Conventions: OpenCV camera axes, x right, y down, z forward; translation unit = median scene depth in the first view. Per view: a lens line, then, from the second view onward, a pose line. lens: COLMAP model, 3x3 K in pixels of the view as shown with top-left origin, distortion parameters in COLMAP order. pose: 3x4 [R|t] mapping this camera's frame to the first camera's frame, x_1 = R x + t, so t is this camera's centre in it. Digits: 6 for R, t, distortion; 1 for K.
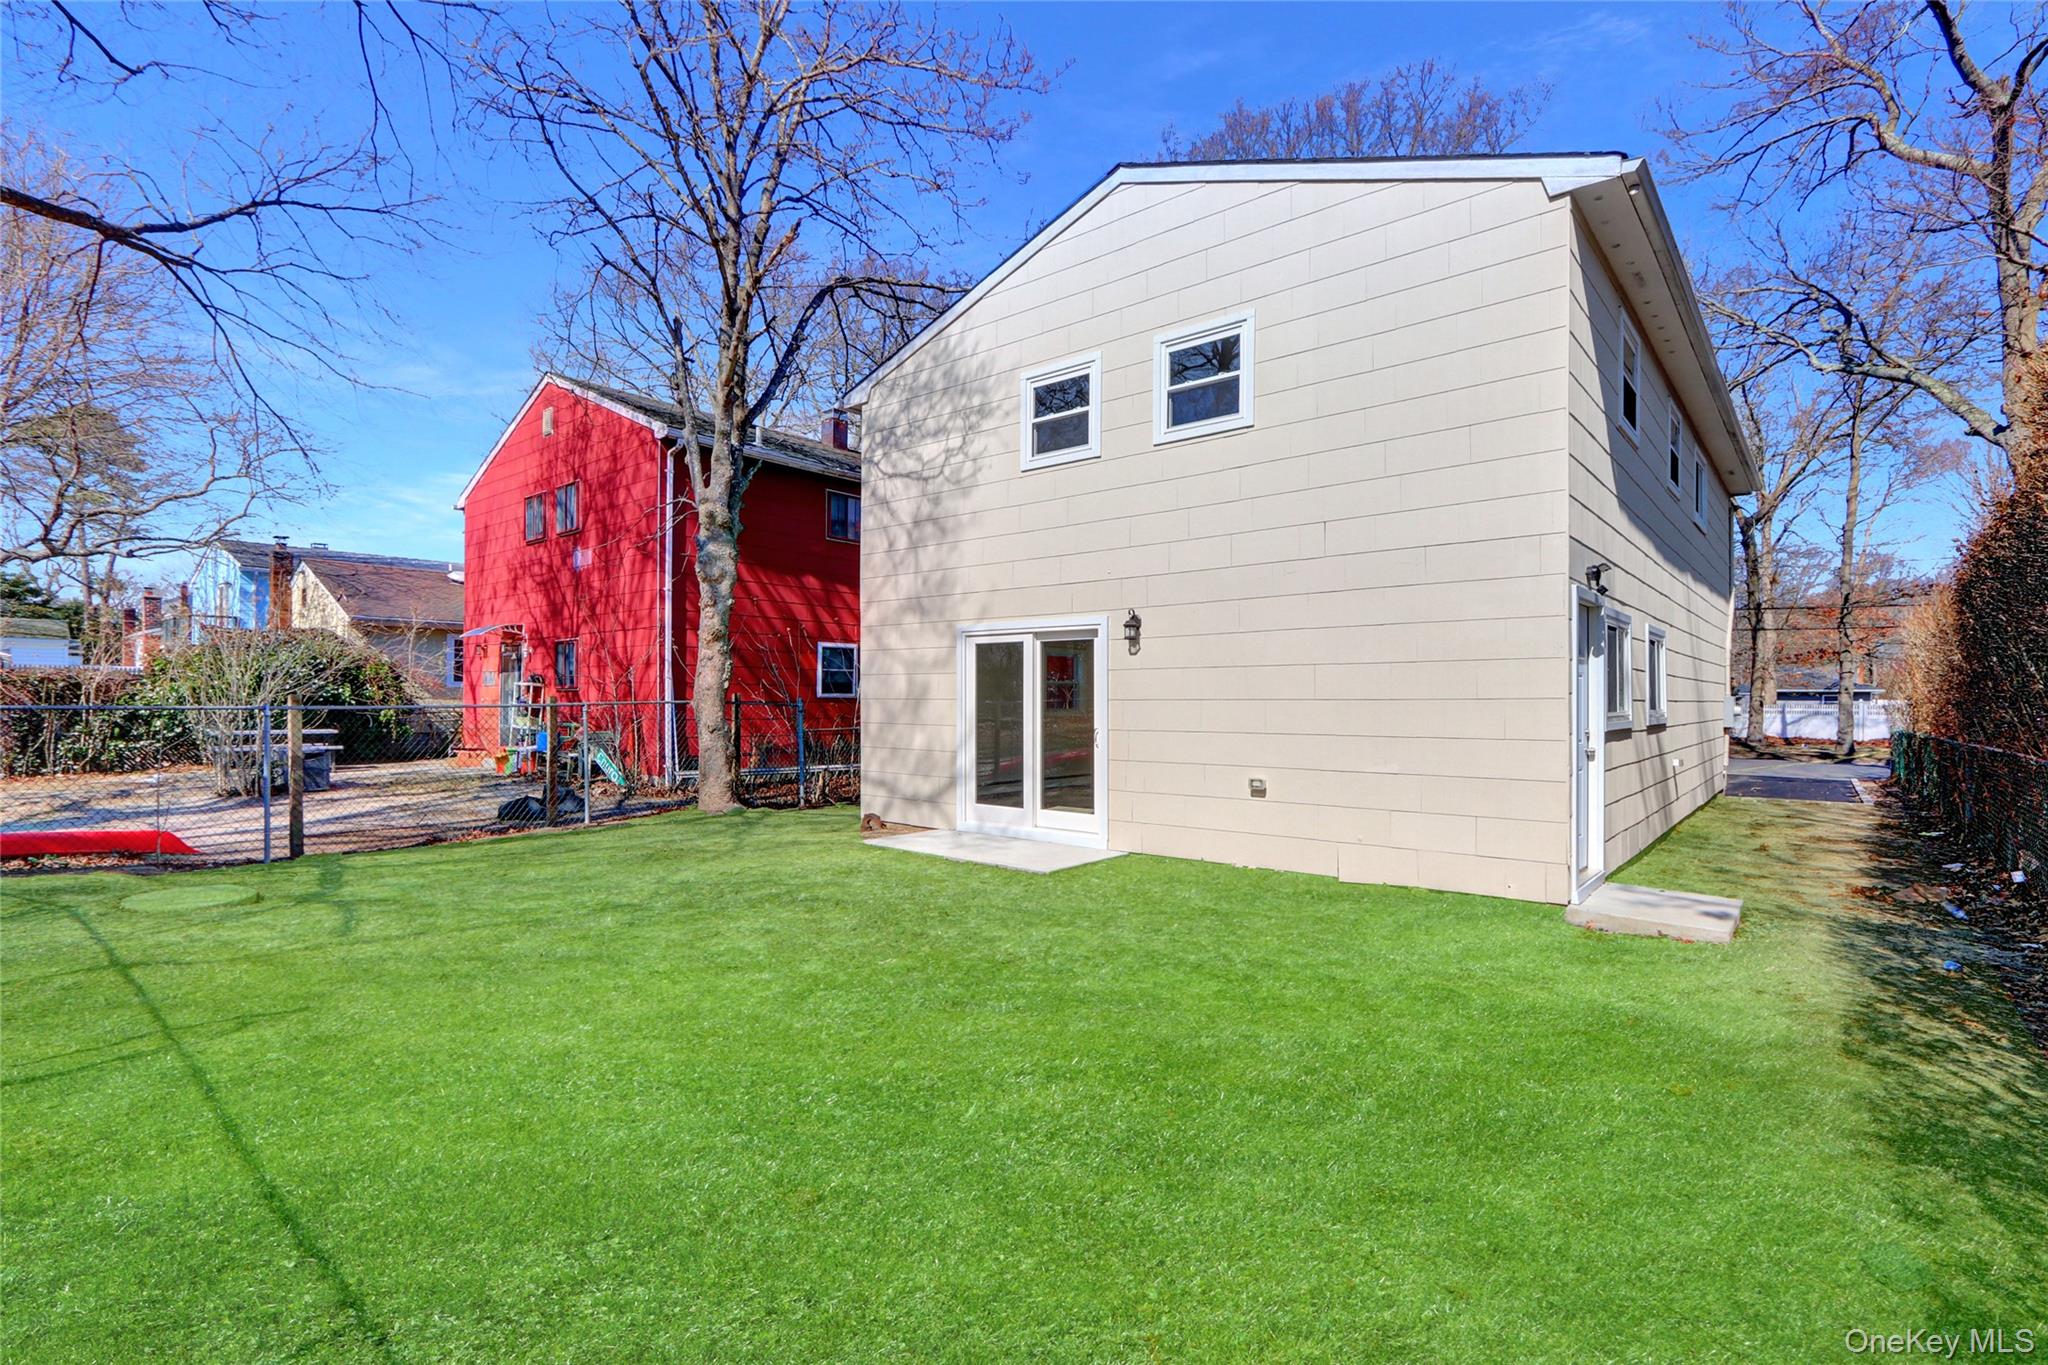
lens RADIAL K [[950.9, 0, 1011.0], [0, 950.9, 700.2], [0, 0, 1]] dist [-0.019173, 0.005538]
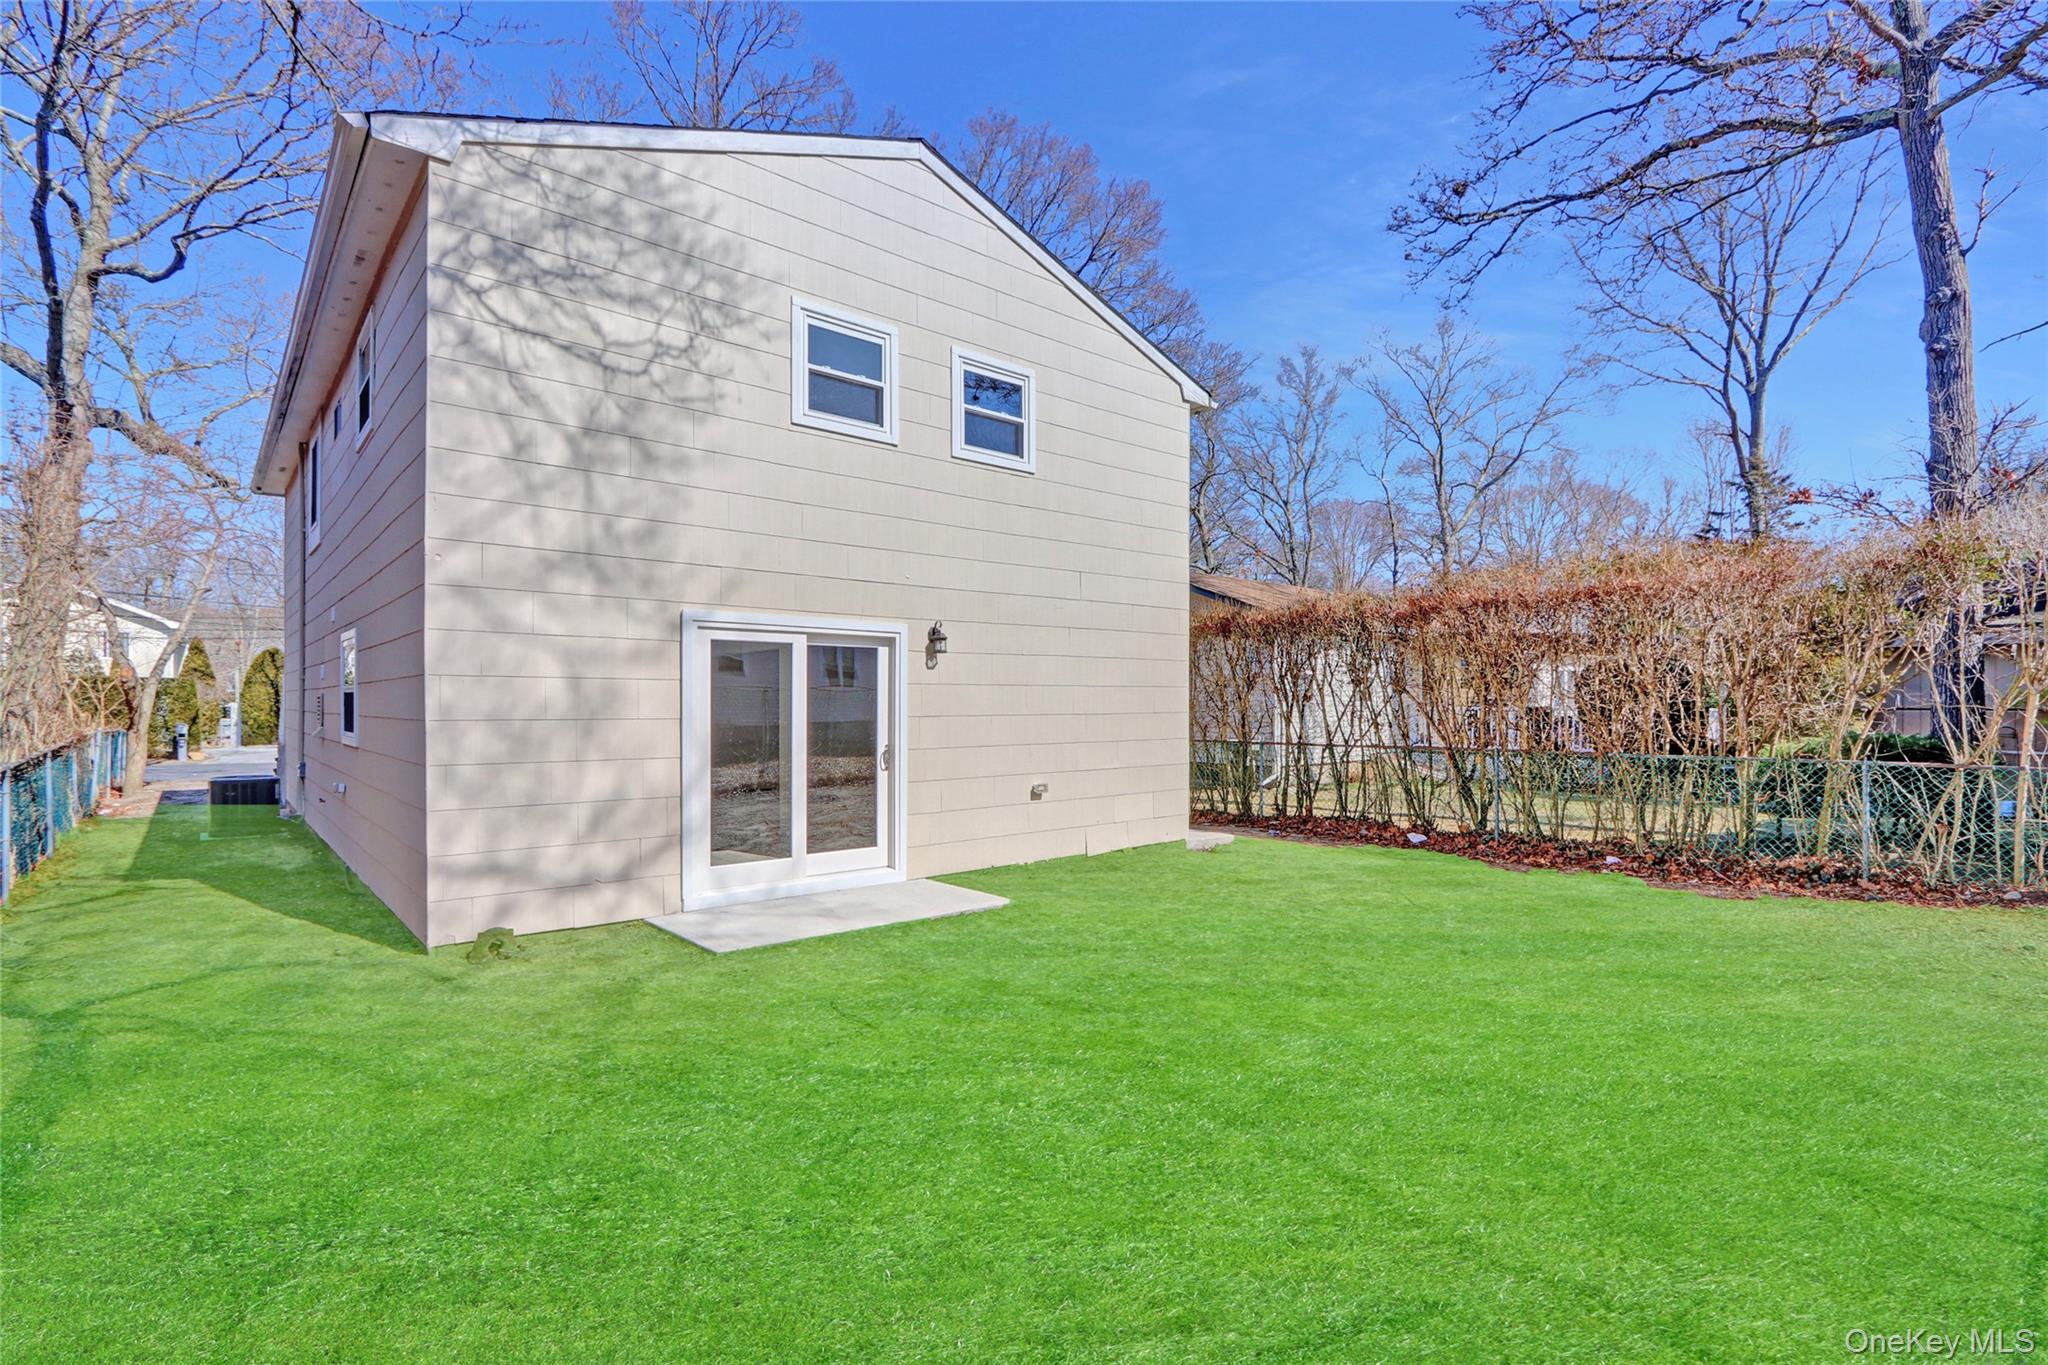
lens RADIAL K [[950.9, 0, 1011.0], [0, 950.9, 700.2], [0, 0, 1]] dist [-0.019173, 0.005538]
pose [[0.161543, -0.002541, 0.986862, -0.722536], [-0.007949, 0.999961, 0.003876, -0.019007], [-0.986834, -0.008470, 0.161516, 0.697016]]
